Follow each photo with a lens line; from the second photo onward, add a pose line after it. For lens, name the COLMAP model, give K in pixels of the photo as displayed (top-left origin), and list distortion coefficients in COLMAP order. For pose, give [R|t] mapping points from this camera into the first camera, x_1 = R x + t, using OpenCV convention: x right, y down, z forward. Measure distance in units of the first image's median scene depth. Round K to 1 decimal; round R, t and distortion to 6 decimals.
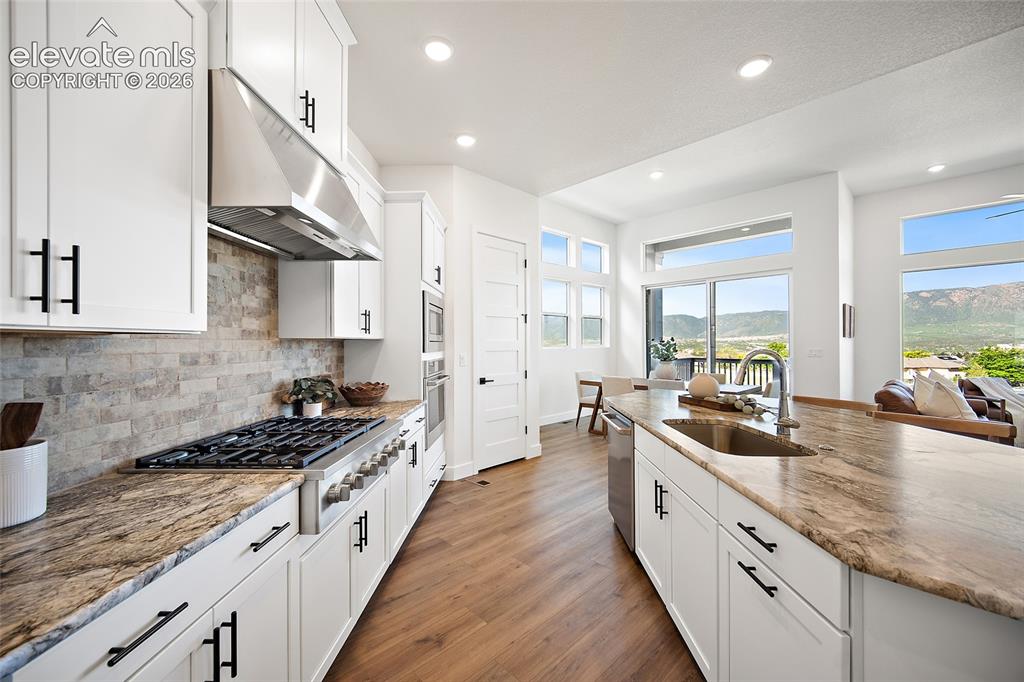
lens RADIAL K [[401.5, 0, 505.4], [0, 401.5, 343.4], [0, 0, 1]] dist [-0.003119, 0.000271]
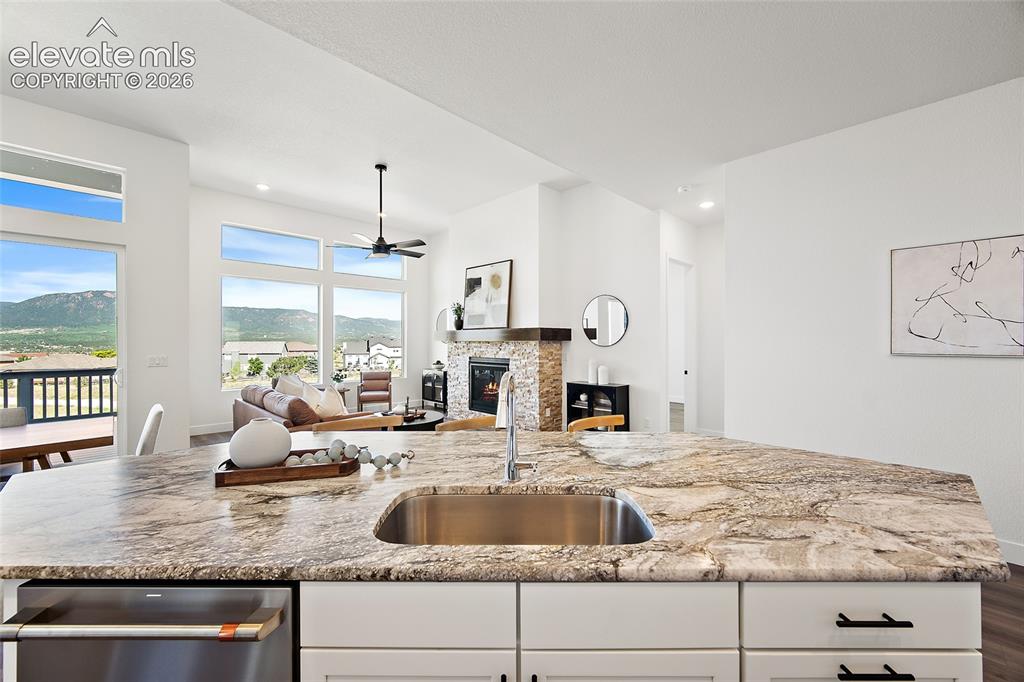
lens RADIAL K [[401.5, 0, 510.1], [0, 401.5, 341.1], [0, 0, 1]] dist [-0.003119, 0.000271]
pose [[-0.027867, 0.003917, 0.999604, -0.025193], [0.000231, 0.999992, -0.003912, -0.012148], [-0.999612, 0.000122, -0.027867, 0.311251]]
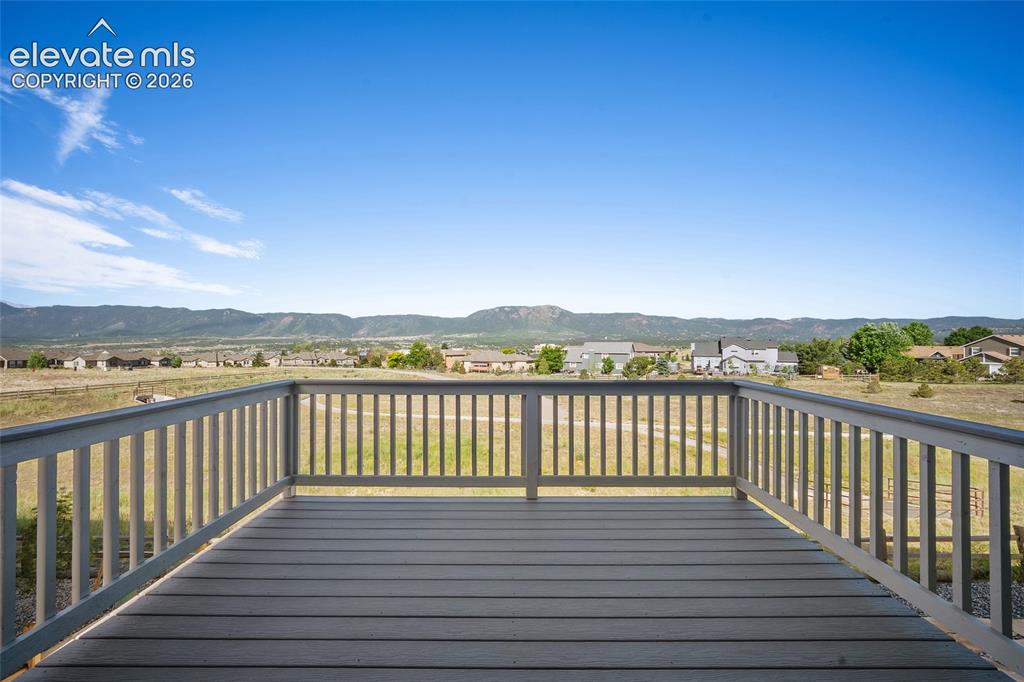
lens RADIAL K [[401.5, 0, 506.4], [0, 401.5, 360.4], [0, 0, 1]] dist [-0.003119, 0.000271]
pose [[0.687253, -0.027855, 0.725884, 0.602342], [-0.003693, 0.999118, 0.041836, 0.011023], [-0.726408, -0.031433, 0.686544, 1.113555]]
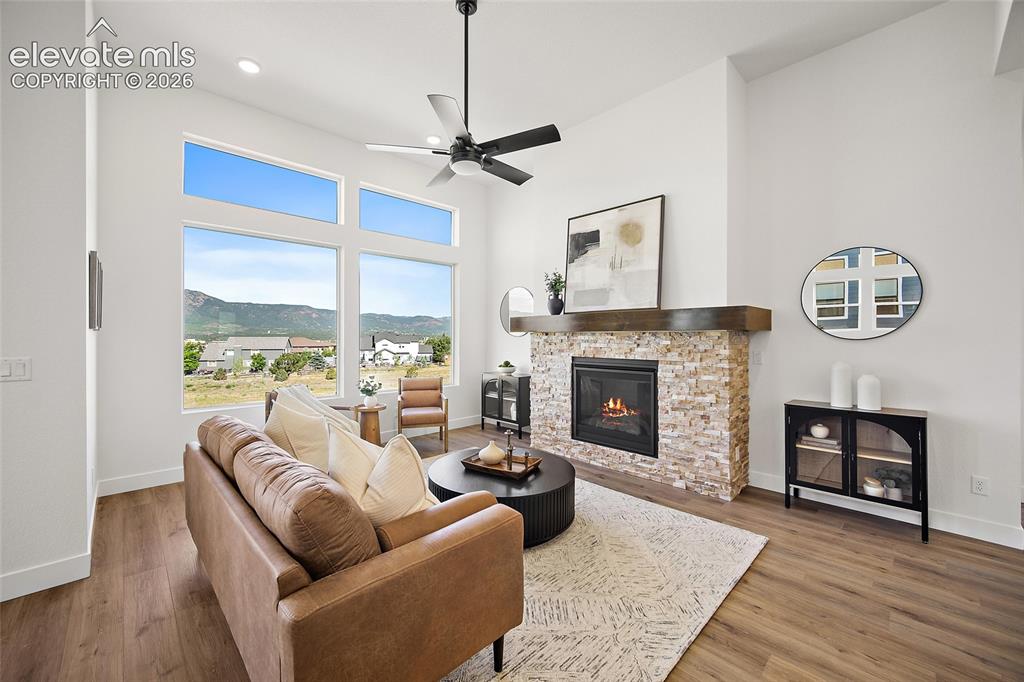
lens RADIAL K [[401.5, 0, 508.4], [0, 401.5, 338.7], [0, 0, 1]] dist [-0.003119, 0.000271]
pose [[-0.018035, -0.000095, 0.999837, 0.375797], [-0.001526, 0.999999, 0.000067, -0.004697], [-0.999836, -0.001524, -0.018035, 0.519510]]
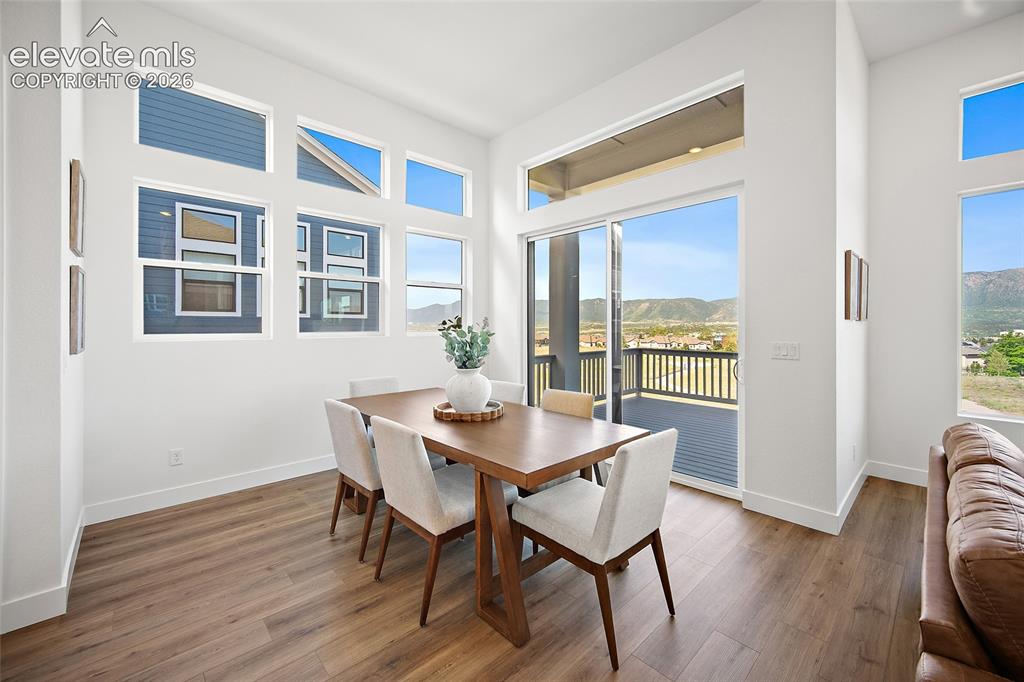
lens RADIAL K [[401.5, 0, 509.4], [0, 401.5, 327.0], [0, 0, 1]] dist [-0.003119, 0.000271]
pose [[0.999932, 0.004887, -0.010577, 0.408595], [-0.004872, 0.999987, 0.001470, -0.004270], [0.010584, -0.001419, 0.999943, 0.471362]]
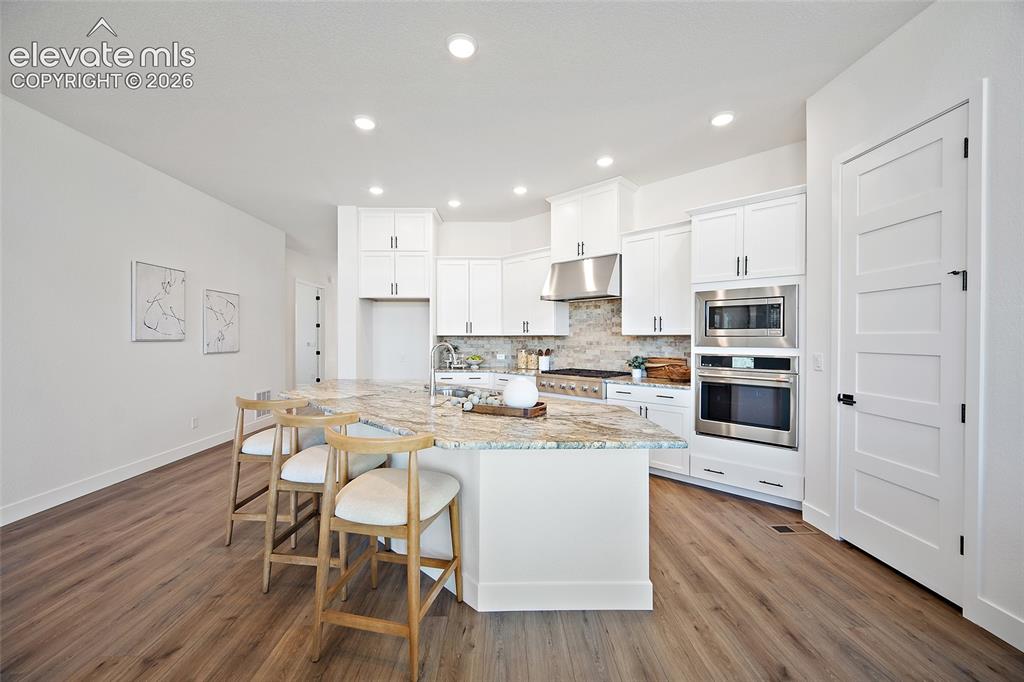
lens RADIAL K [[401.5, 0, 504.6], [0, 401.5, 338.0], [0, 0, 1]] dist [-0.003119, 0.000271]
pose [[-0.674376, 0.005028, -0.738371, 0.508559], [0.002632, 0.999987, 0.004406, -0.003559], [0.738384, 0.001028, -0.674380, 0.689443]]
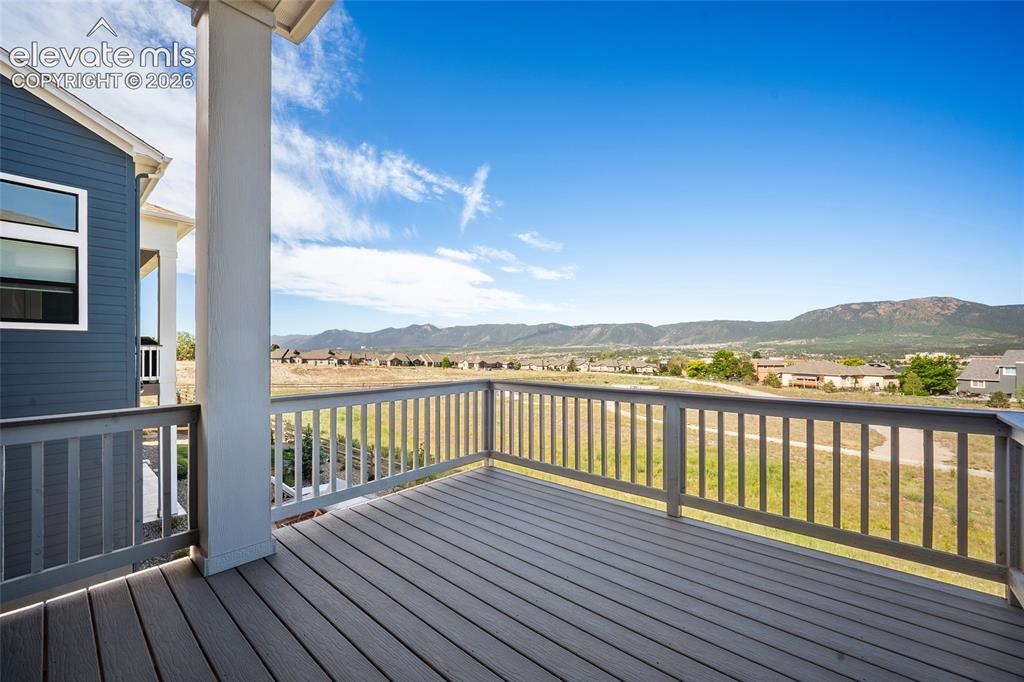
lens RADIAL K [[401.5, 0, 509.9], [0, 401.5, 351.0], [0, 0, 1]] dist [-0.003119, 0.000271]
pose [[0.994954, 0.003555, 0.100273, 0.734650], [-0.003695, 0.999992, 0.001213, 0.009209], [-0.100268, -0.001578, 0.994959, 0.983868]]
